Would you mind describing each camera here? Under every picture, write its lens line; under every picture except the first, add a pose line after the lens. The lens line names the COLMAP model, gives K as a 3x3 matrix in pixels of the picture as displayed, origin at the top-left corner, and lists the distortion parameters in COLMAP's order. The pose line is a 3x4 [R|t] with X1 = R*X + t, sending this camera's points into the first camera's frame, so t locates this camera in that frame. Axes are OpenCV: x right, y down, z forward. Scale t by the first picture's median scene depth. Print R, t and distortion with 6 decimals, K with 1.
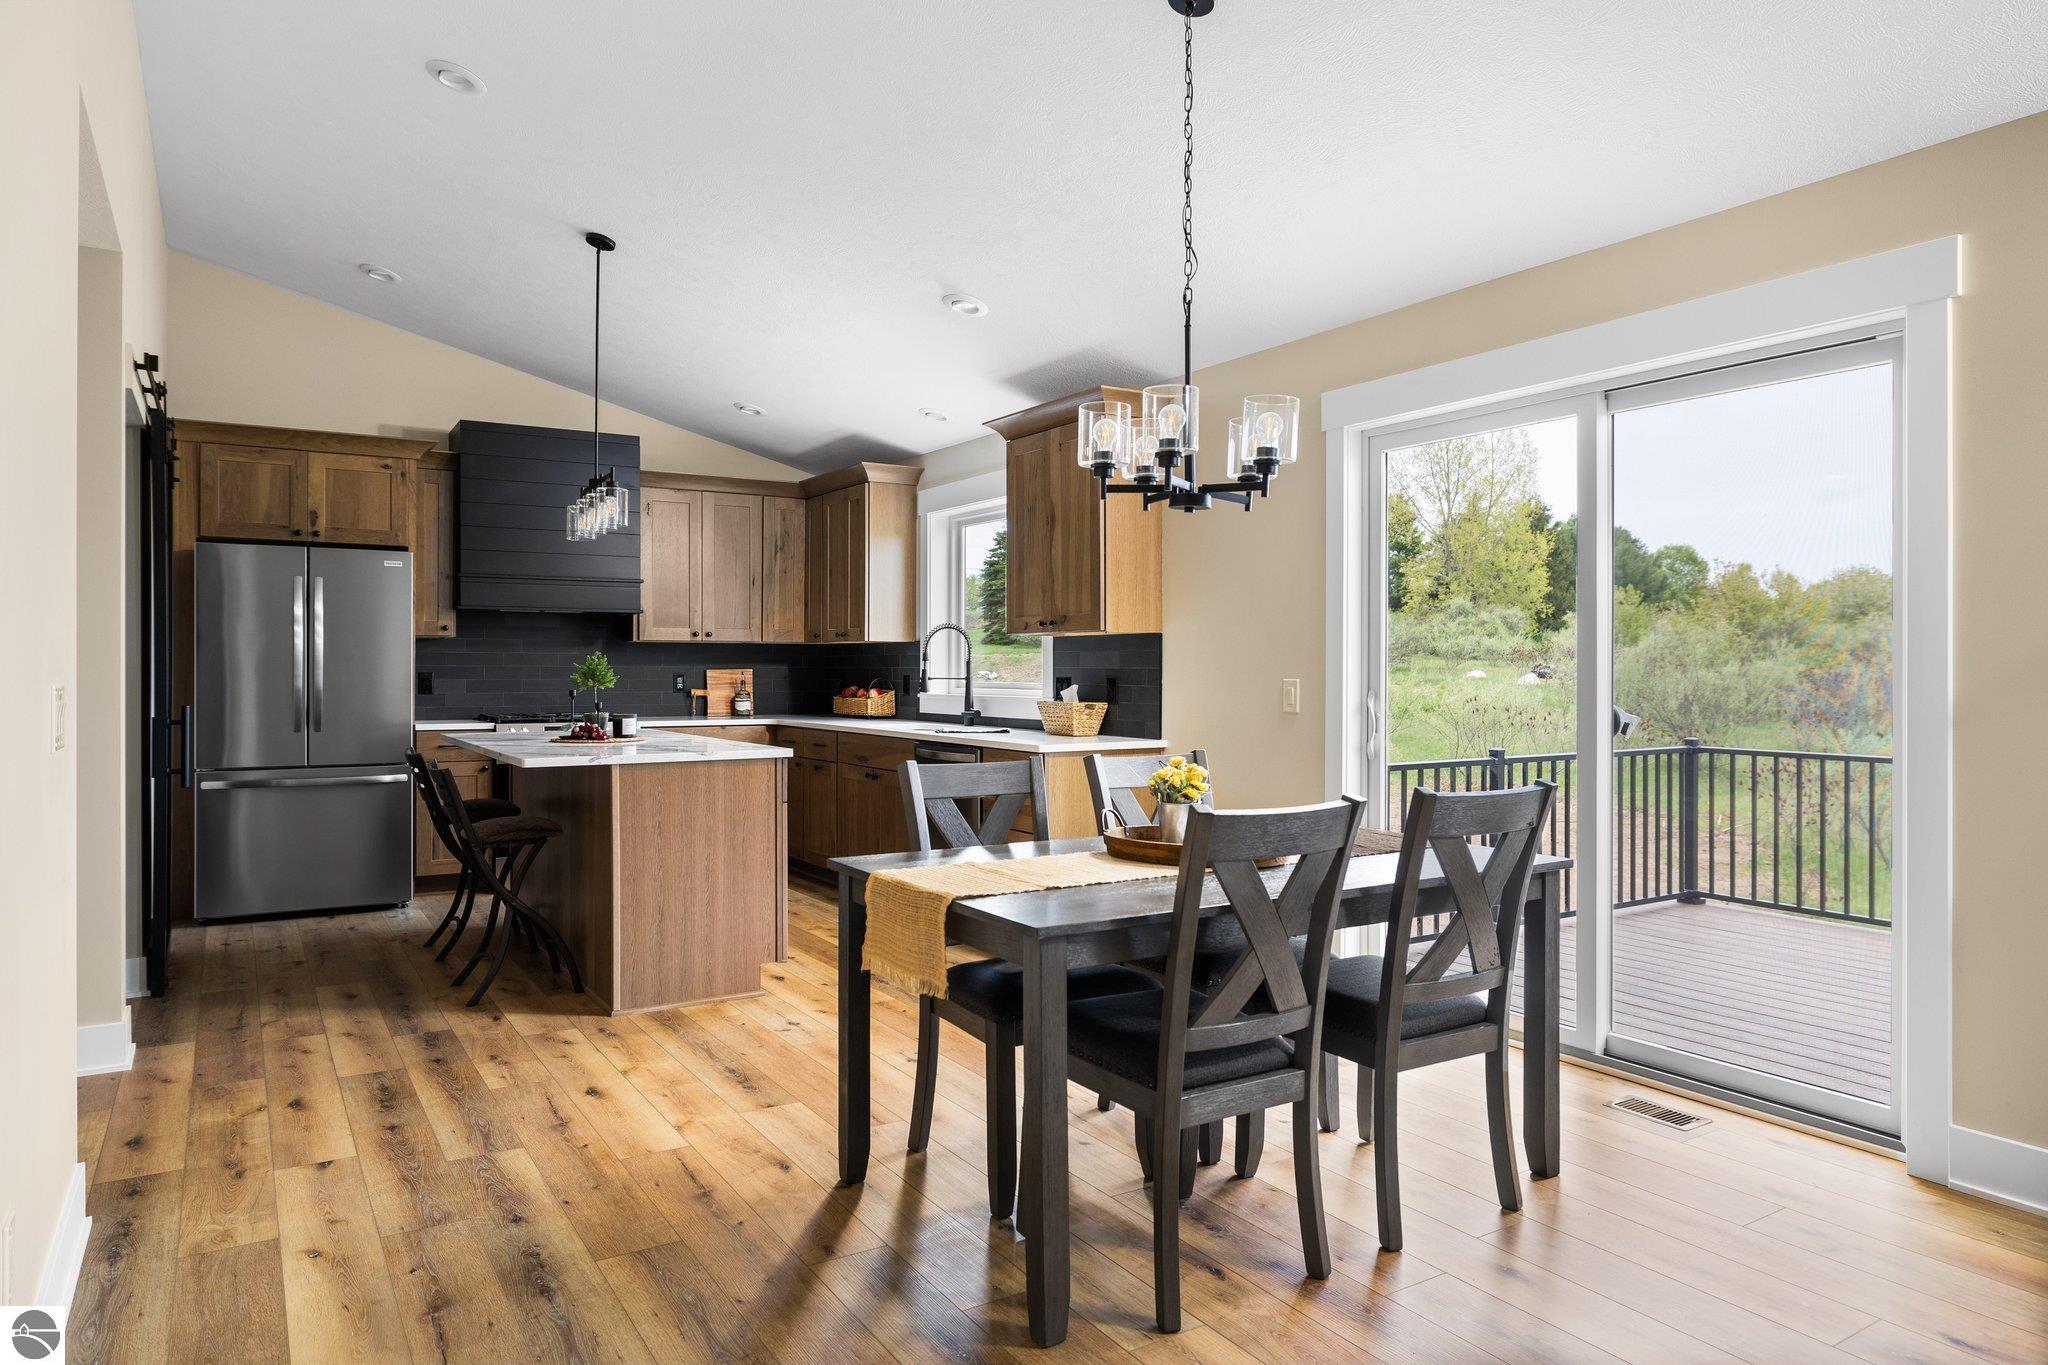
lens RADIAL K [[1260.4, 0, 1017.4], [0, 1260.4, 670.3], [0, 0, 1]] dist [-0.007860, -0.001445]
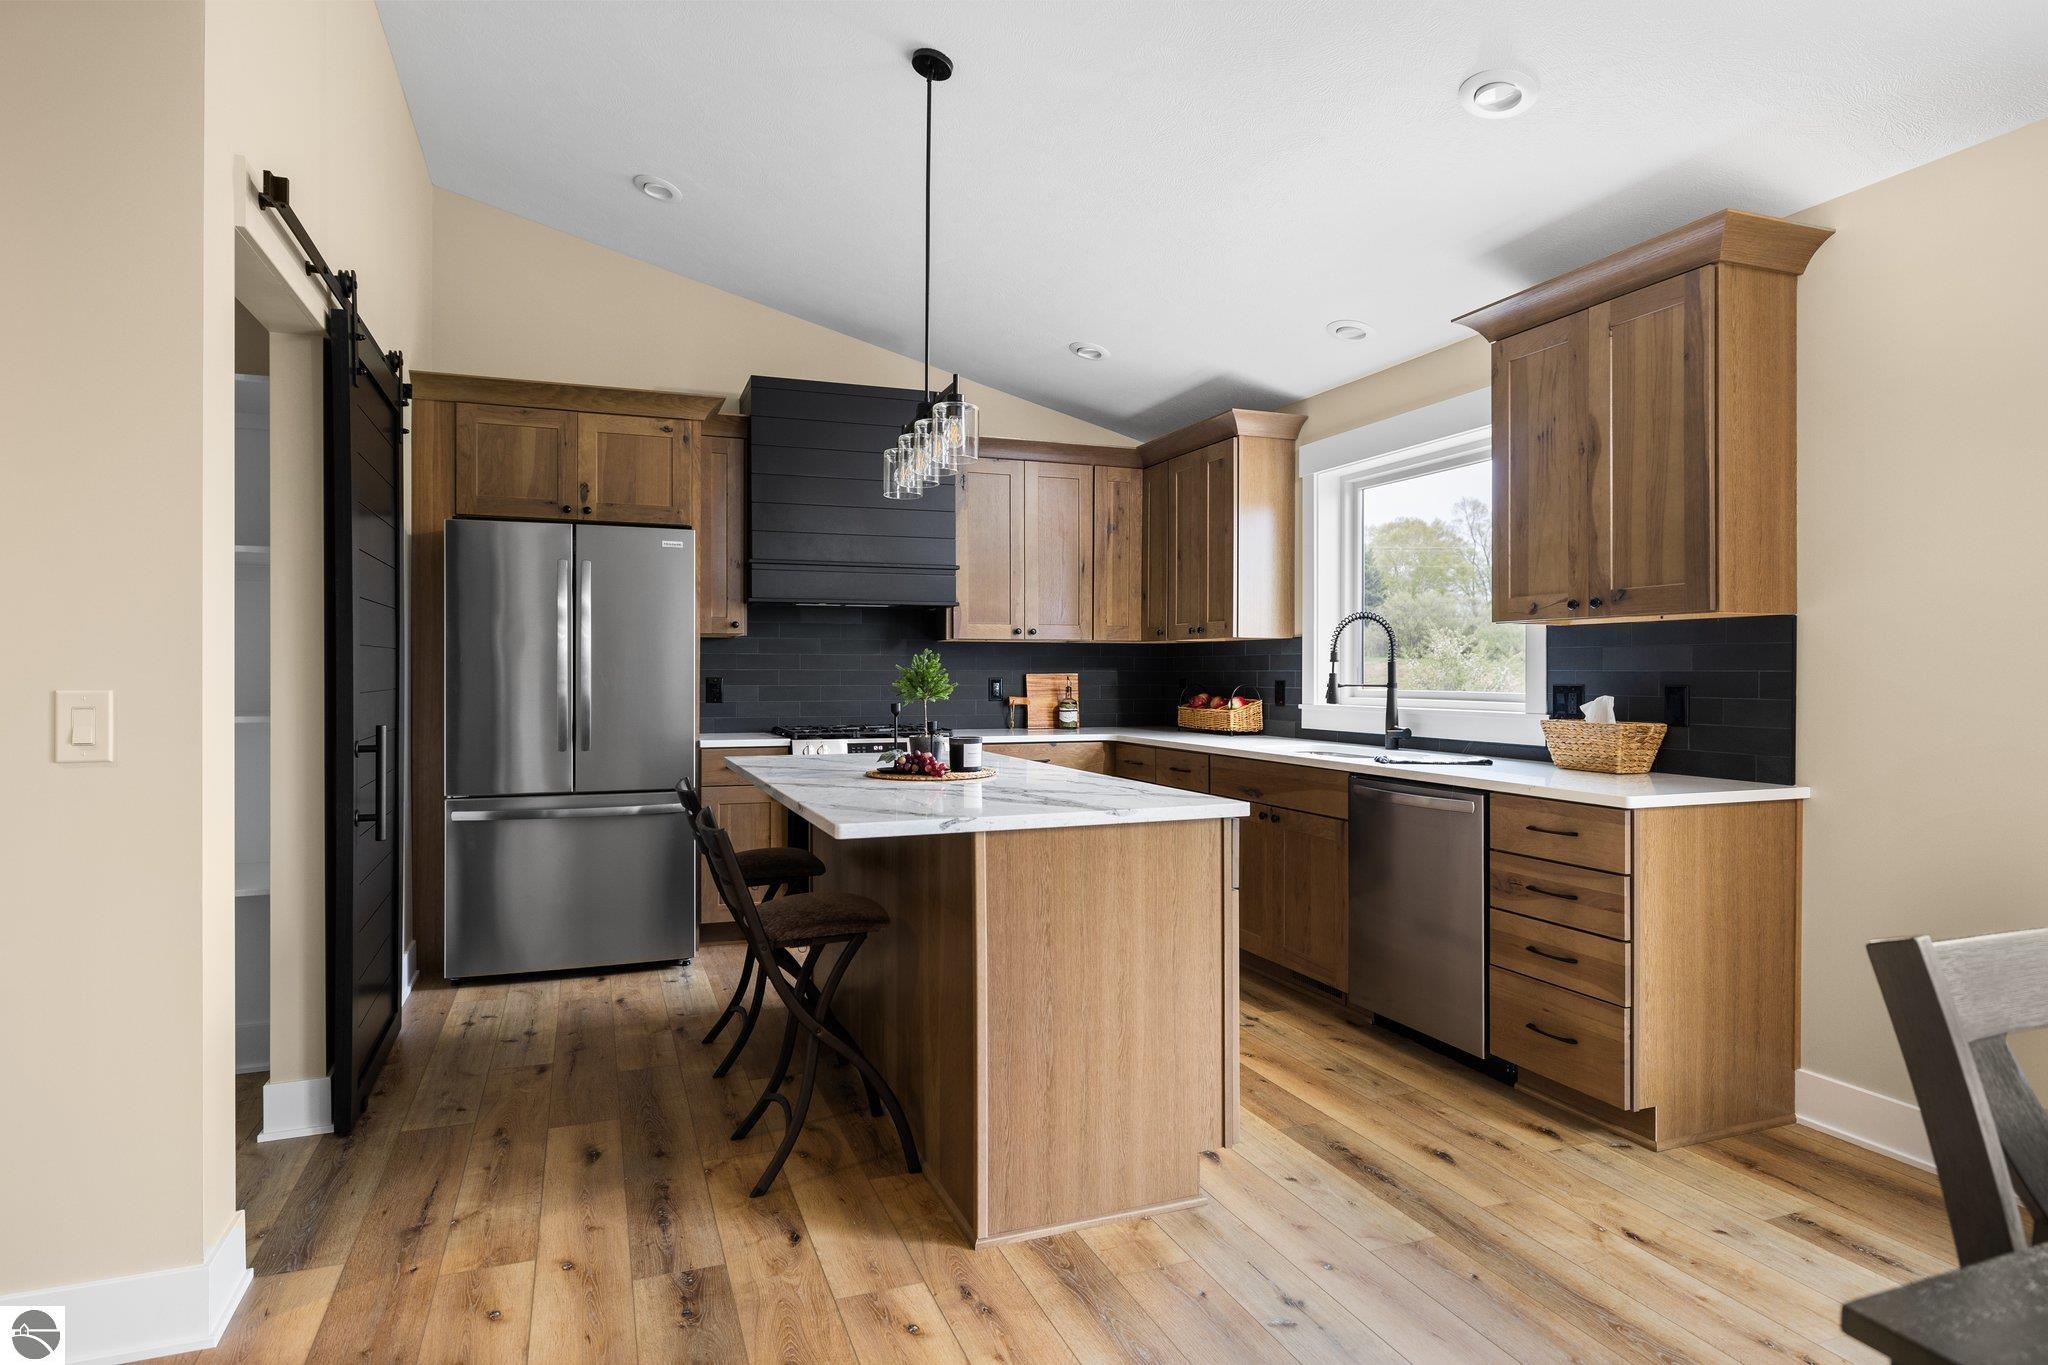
lens RADIAL K [[1120.0, 0, 1015.0], [0, 1120.0, 675.9], [0, 0, 1]] dist [-0.000295, -0.000143]
pose [[0.981143, -0.000329, -0.193283, -0.129449], [0.000617, 0.999999, 0.001432, -0.000291], [0.193282, -0.001524, 0.981142, 0.309212]]
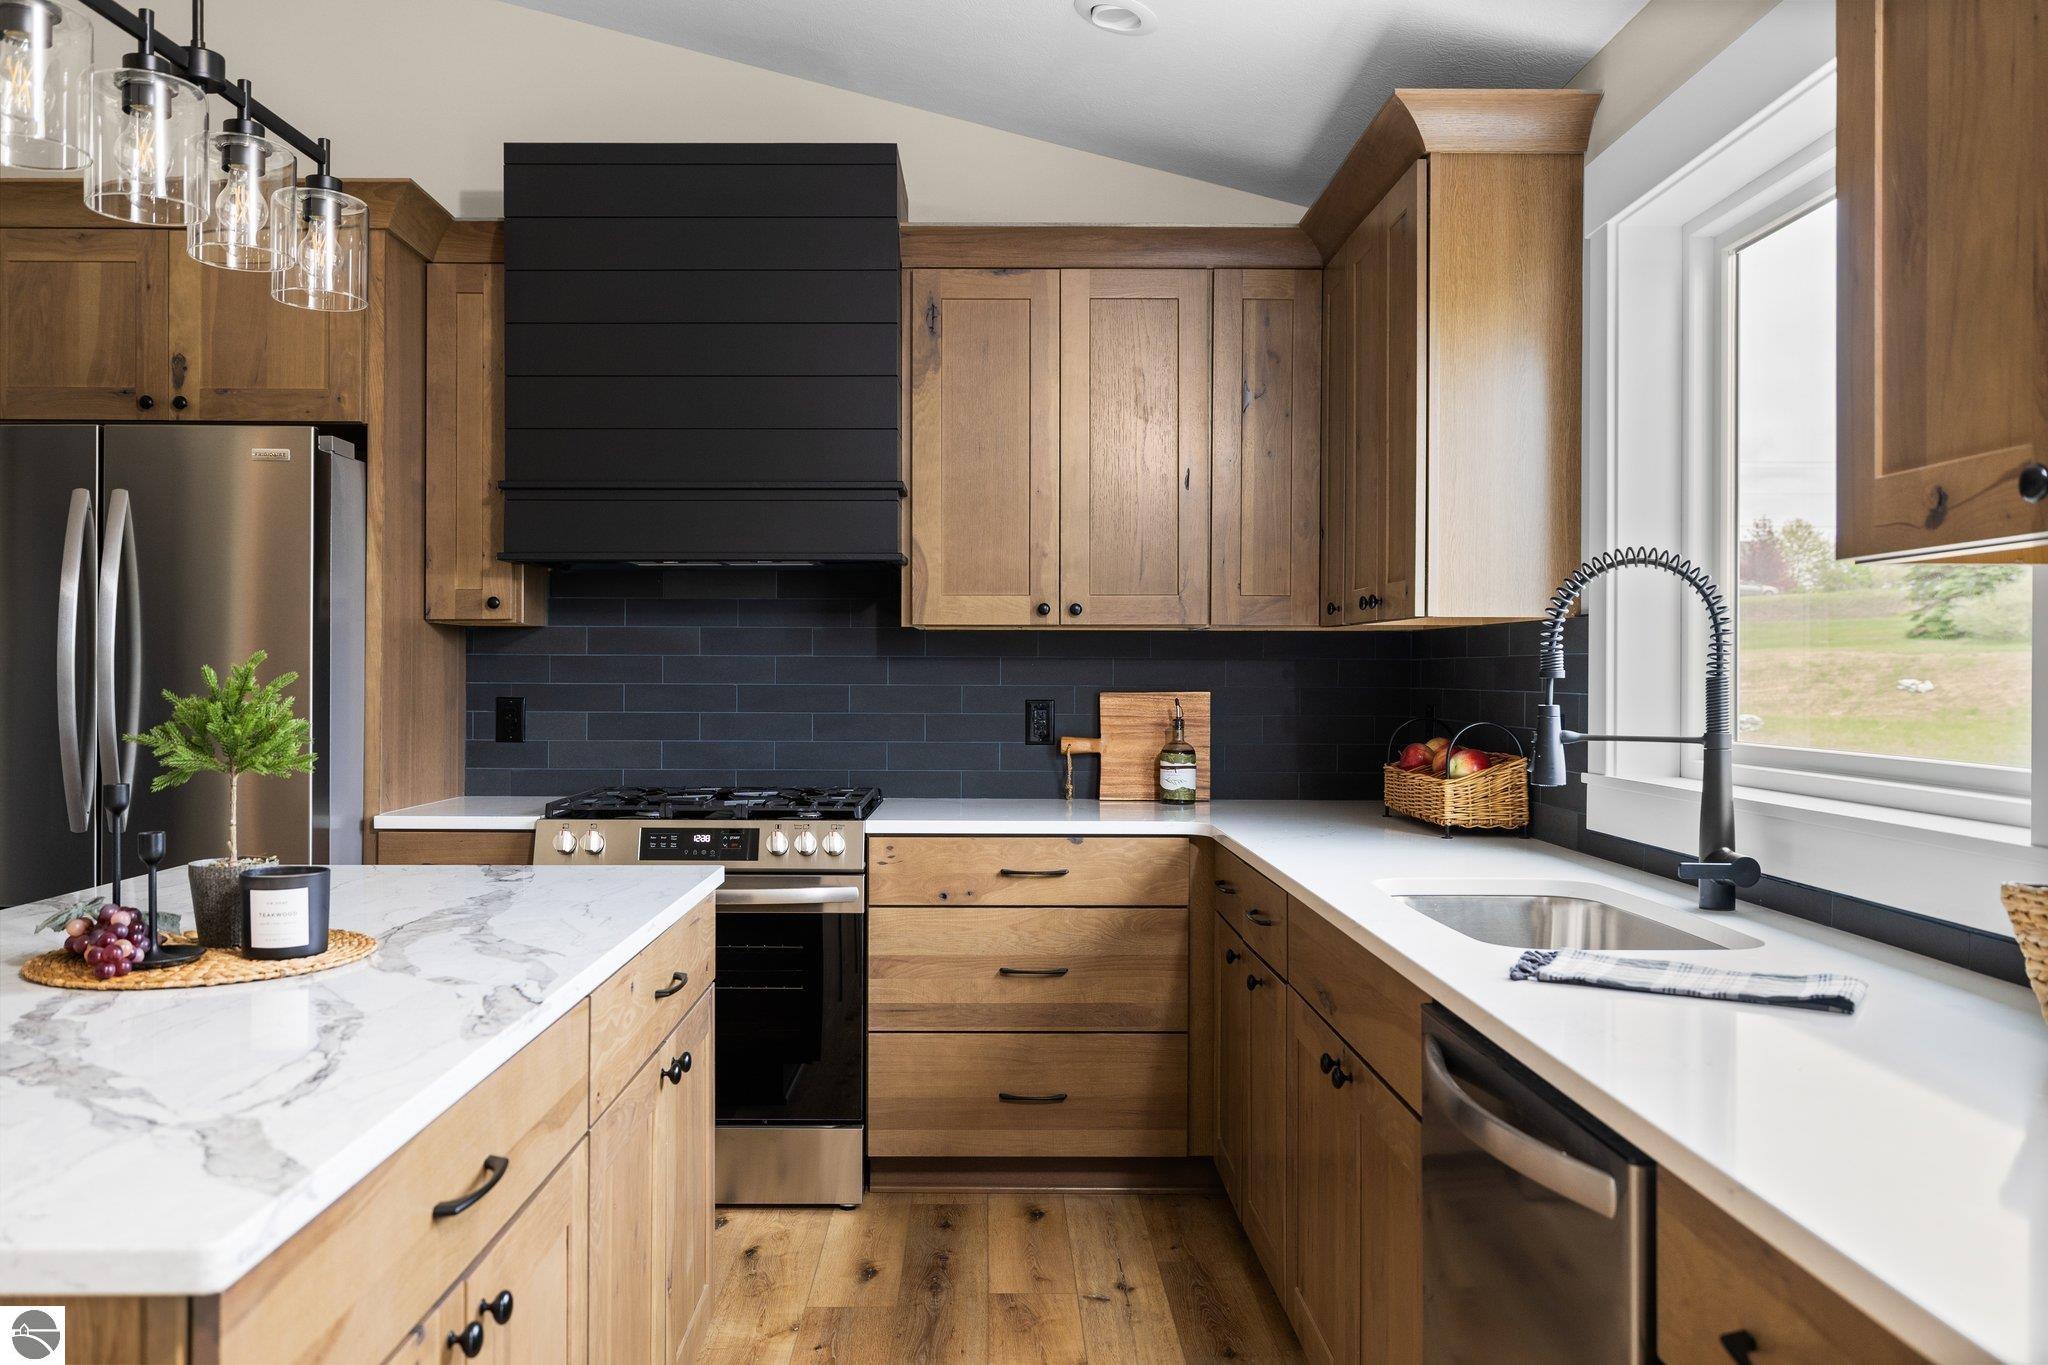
lens RADIAL K [[1592.9, 0, 989.4], [0, 1592.9, 676.5], [0, 0, 1]] dist [0.001337, 0.001757]
pose [[0.851494, 0.002749, -0.524358, 0.009601], [-0.002481, 0.999996, 0.001214, -0.007768], [0.524359, 0.000267, 0.851497, 0.614272]]
